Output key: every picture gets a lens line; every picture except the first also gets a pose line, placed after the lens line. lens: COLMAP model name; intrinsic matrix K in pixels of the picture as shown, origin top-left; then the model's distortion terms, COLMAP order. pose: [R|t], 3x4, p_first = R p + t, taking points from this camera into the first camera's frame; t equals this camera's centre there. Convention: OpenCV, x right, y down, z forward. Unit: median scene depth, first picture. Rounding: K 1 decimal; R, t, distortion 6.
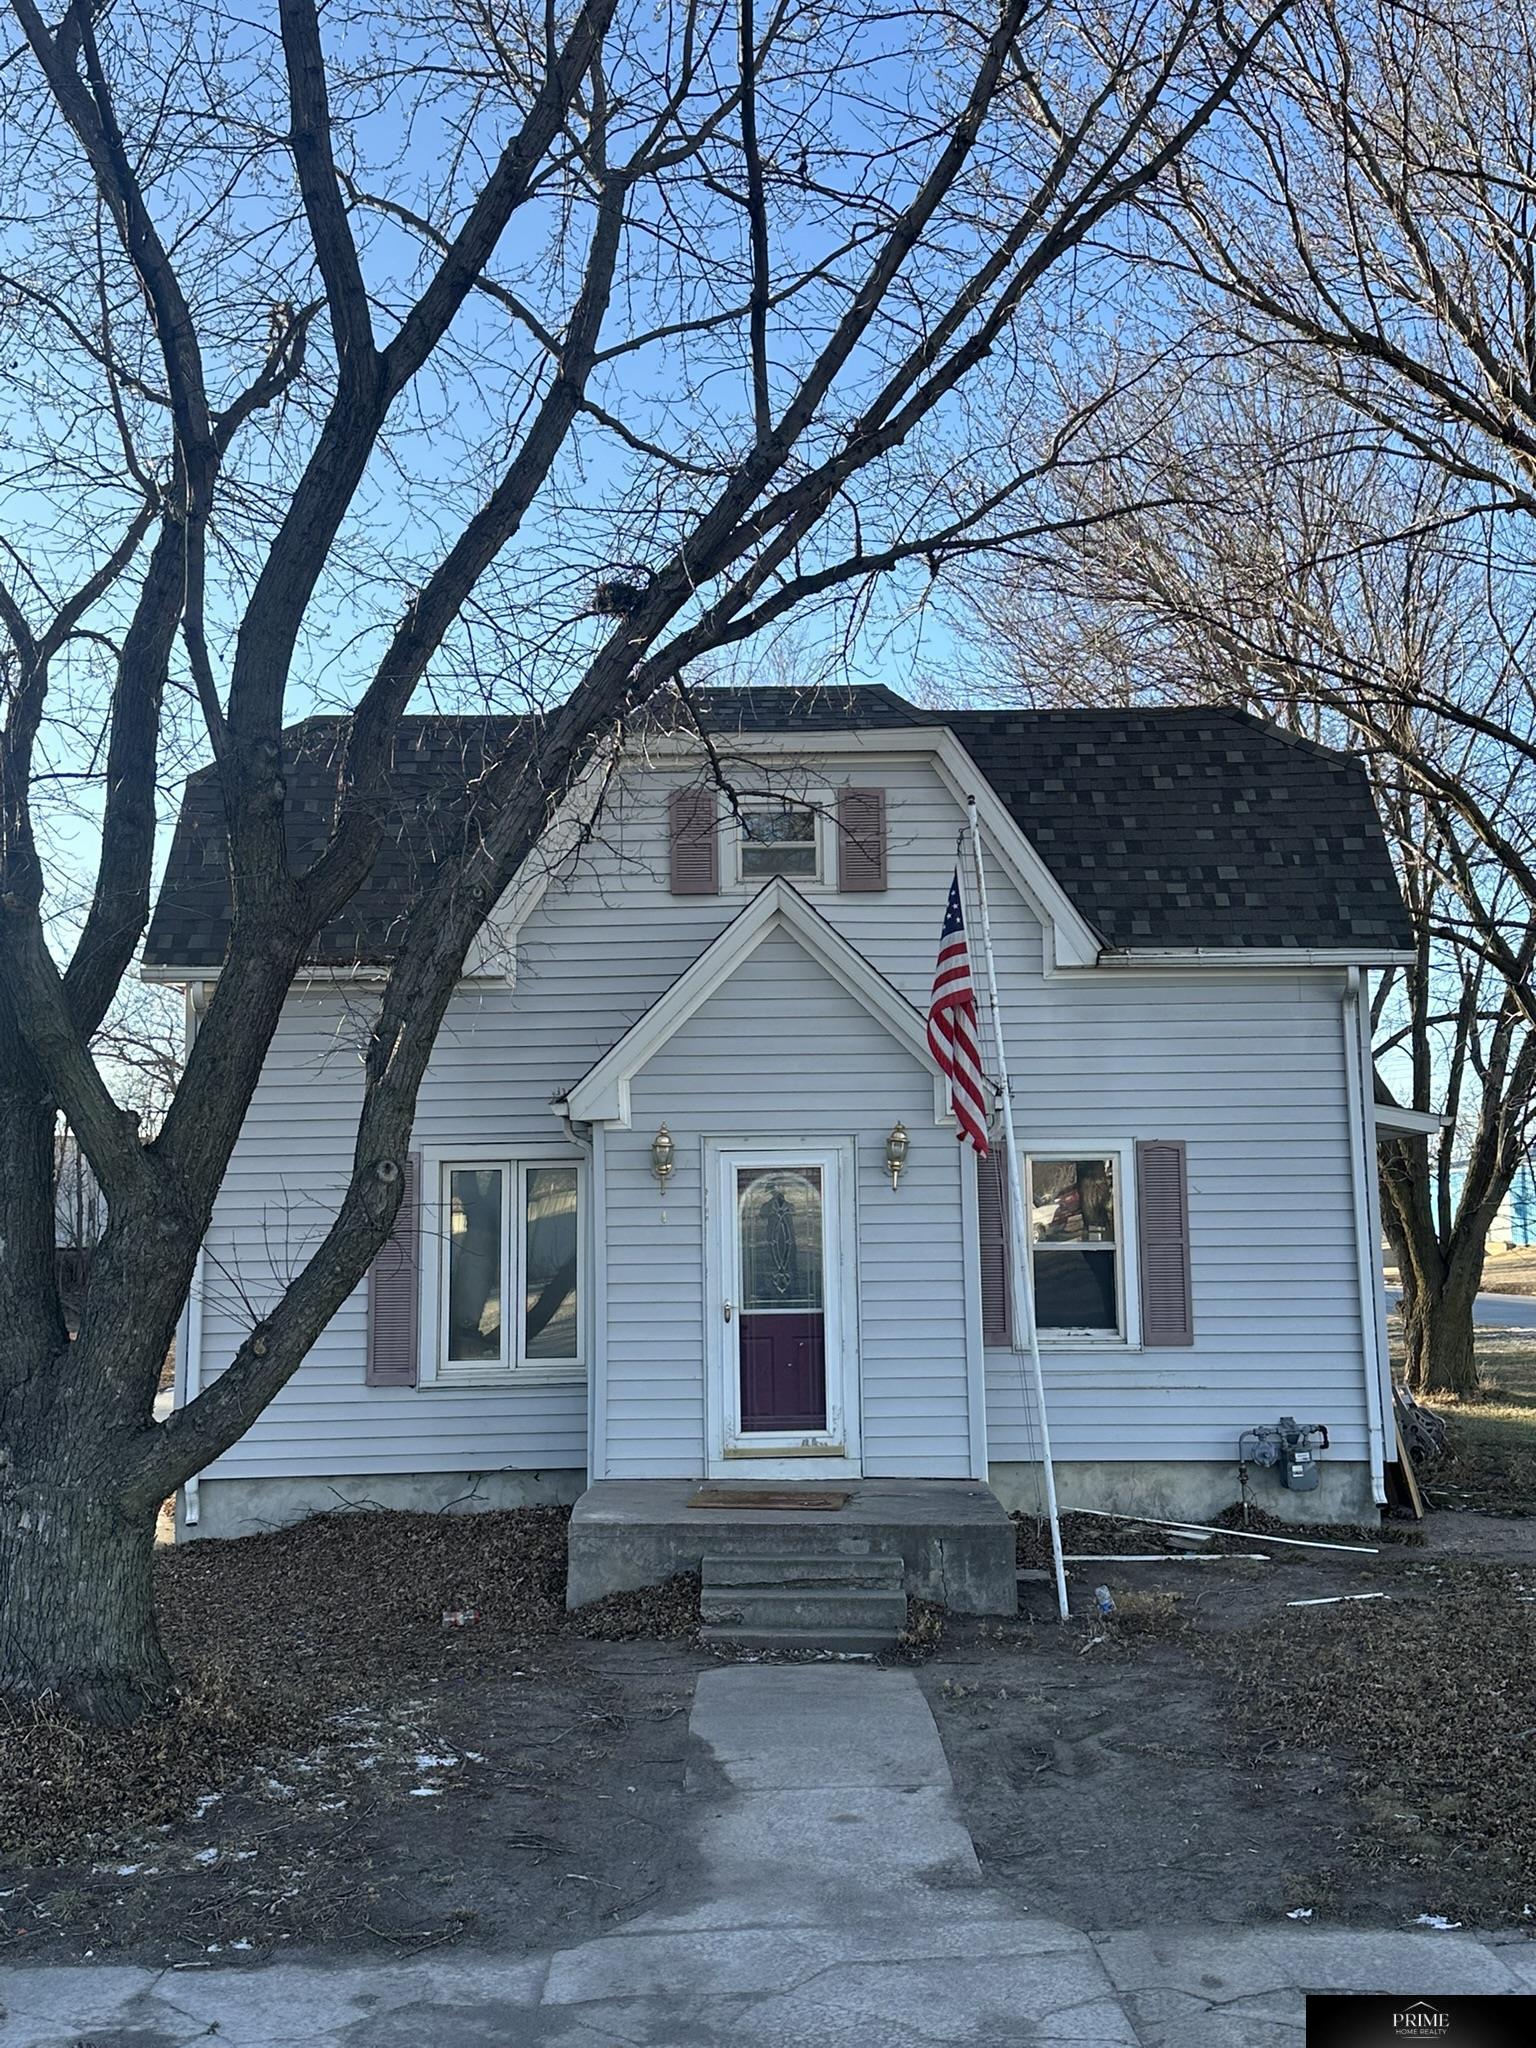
lens RADIAL K [[2017.8, 0, 782.6], [0, 2017.8, 1012.0], [0, 0, 1]] dist [0.119989, 0.000000]
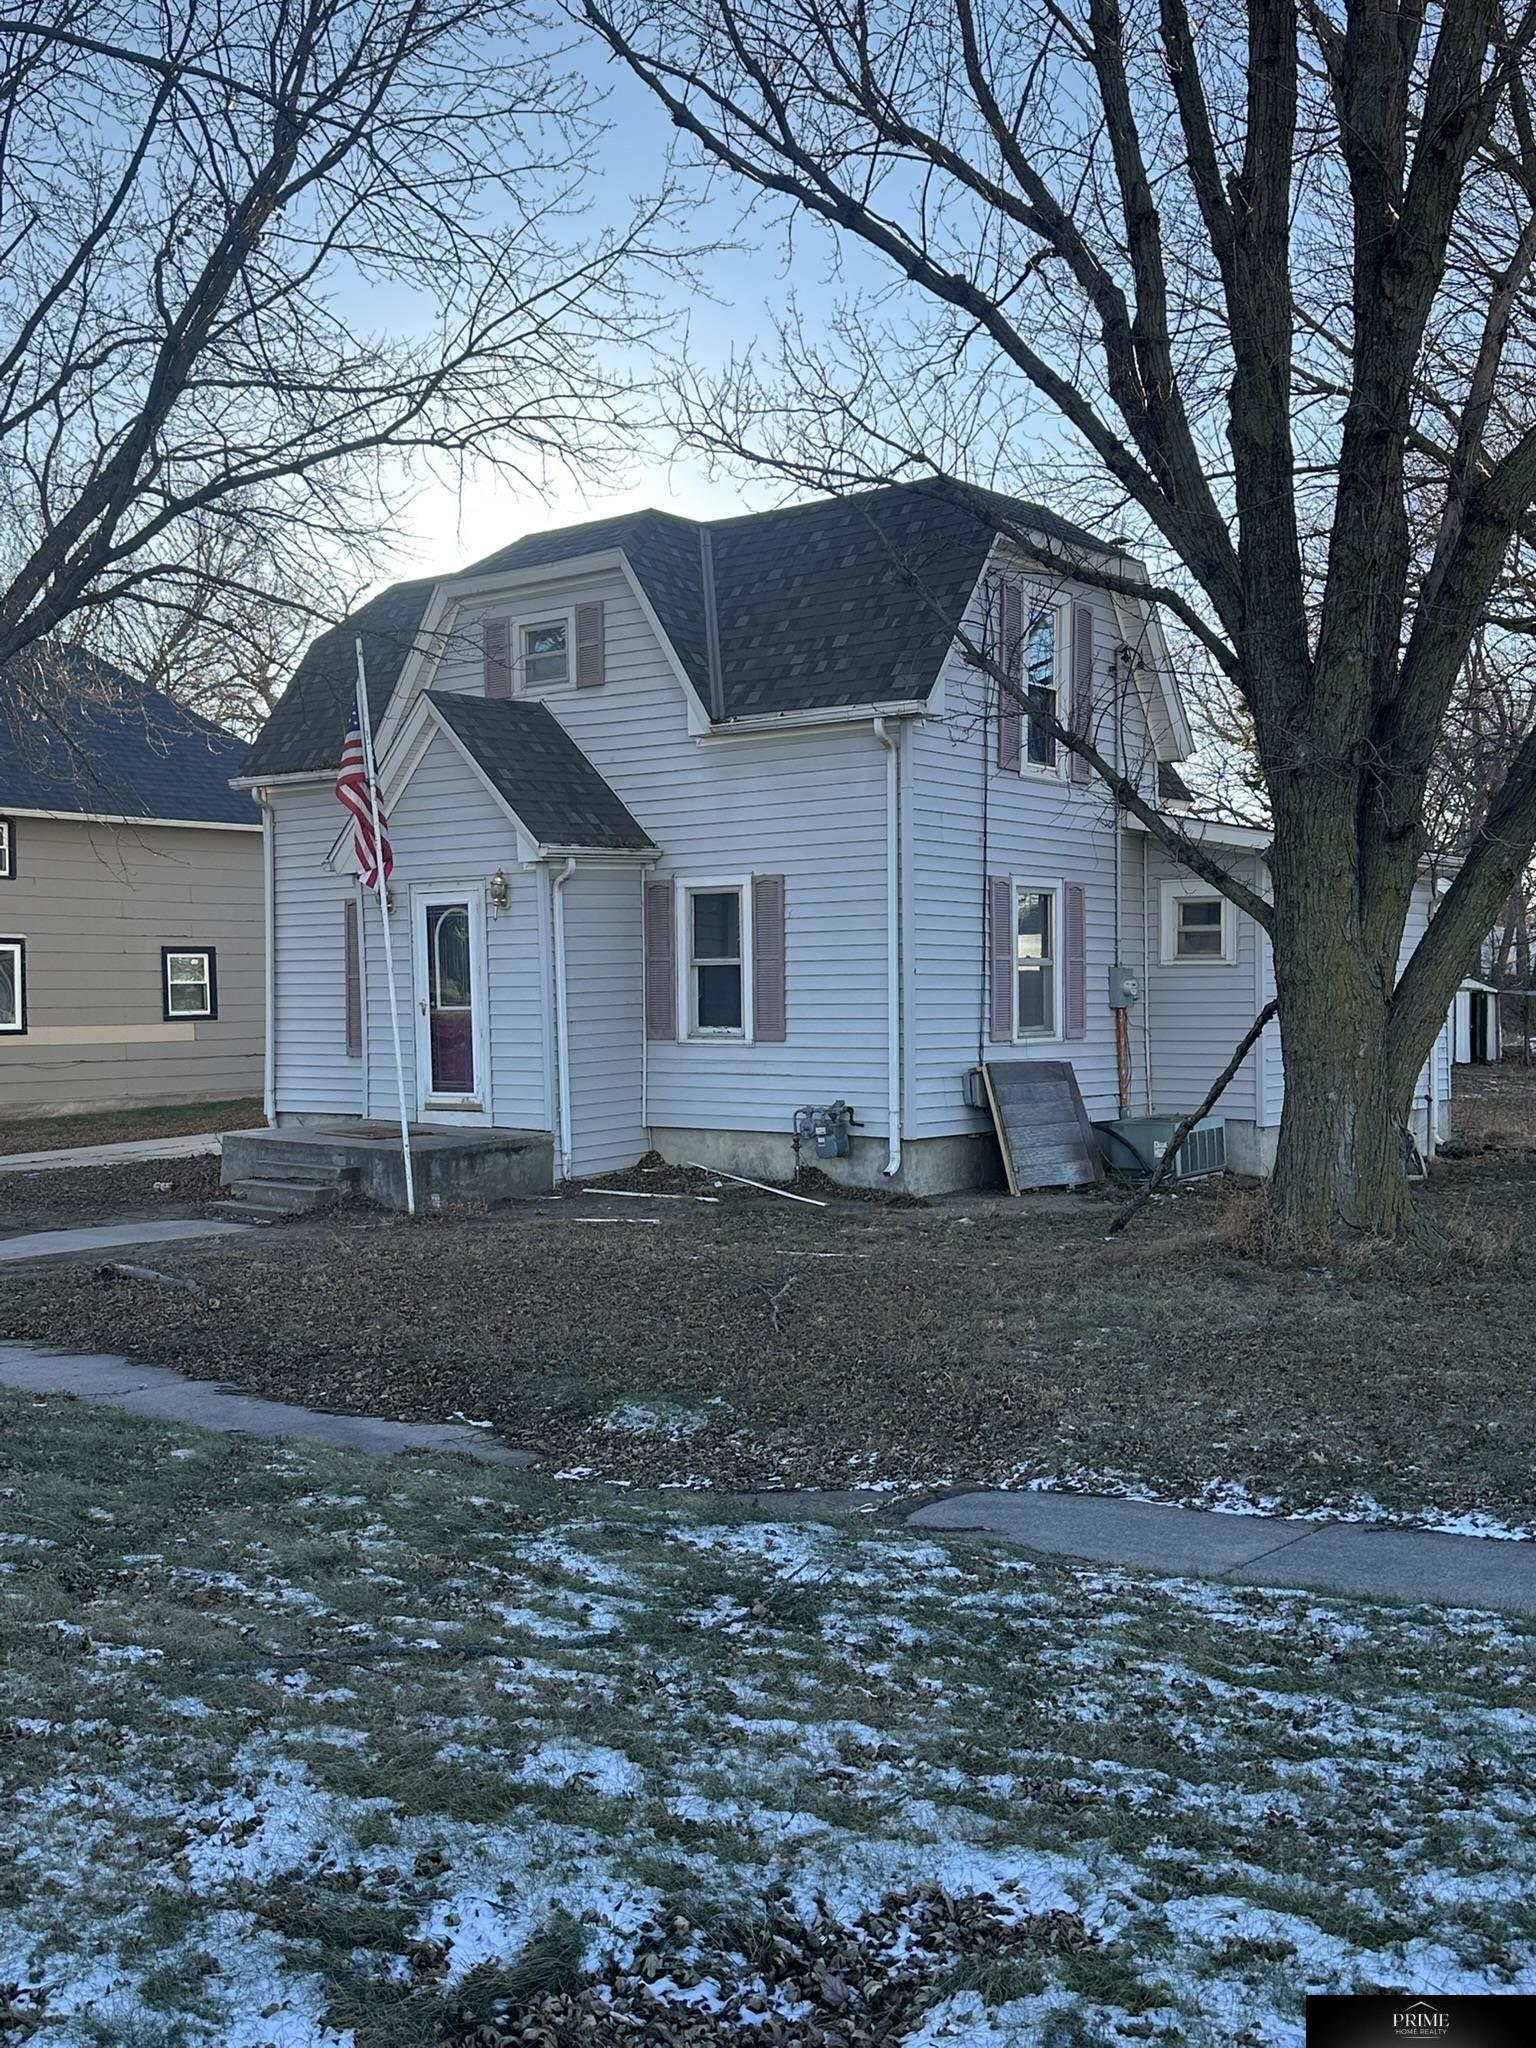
lens RADIAL K [[2017.8, 0, 760.7], [0, 2017.8, 1021.6], [0, 0, 1]] dist [0.119989, 0.000000]
pose [[0.784082, 0.015315, -0.620468, 1.177979], [0.066898, 0.991786, 0.109019, 0.022895], [0.617042, -0.126988, 0.776617, 0.058262]]
